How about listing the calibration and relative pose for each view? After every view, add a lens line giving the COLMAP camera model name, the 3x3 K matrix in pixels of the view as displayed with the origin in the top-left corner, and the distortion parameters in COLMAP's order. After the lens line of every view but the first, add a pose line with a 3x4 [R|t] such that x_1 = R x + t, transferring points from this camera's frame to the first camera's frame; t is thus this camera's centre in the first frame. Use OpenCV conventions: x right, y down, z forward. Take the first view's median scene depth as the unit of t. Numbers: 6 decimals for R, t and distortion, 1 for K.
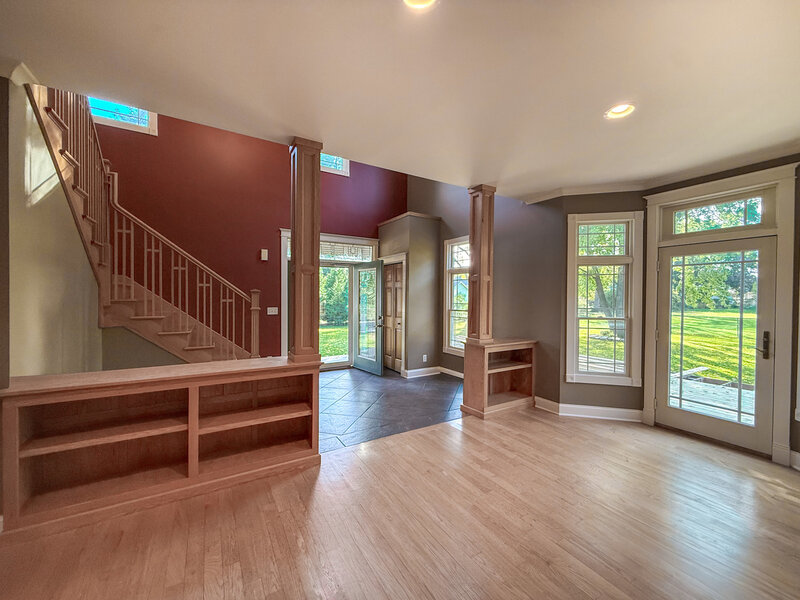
lens RADIAL K [[324.5, 0, 394.5], [0, 324.5, 299.8], [0, 0, 1]] dist [0.002775, -0.000112]
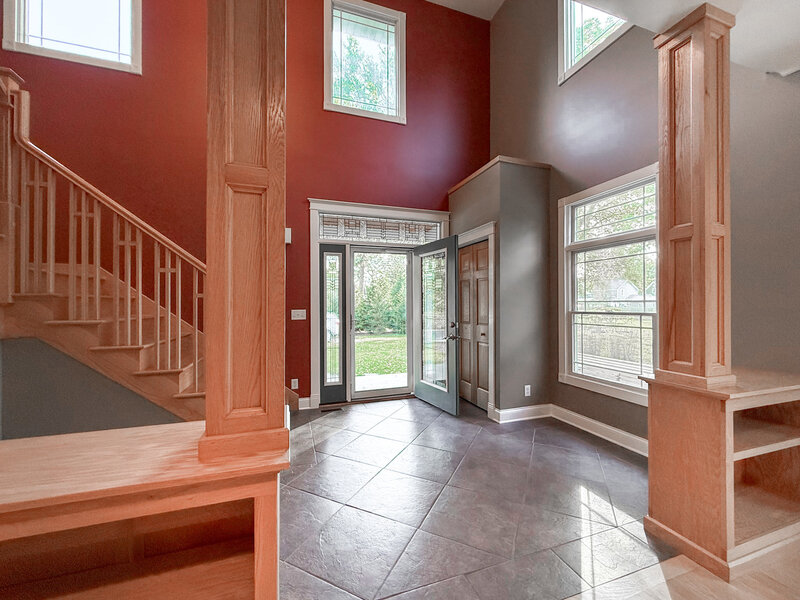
lens RADIAL K [[324.5, 0, 387.9], [0, 324.5, 307.6], [0, 0, 1]] dist [0.002775, -0.000112]
pose [[0.973579, -0.010483, -0.228108, -0.023656], [0.009914, 0.999944, -0.003642, 0.021447], [0.228133, 0.001285, 0.973629, 0.332648]]
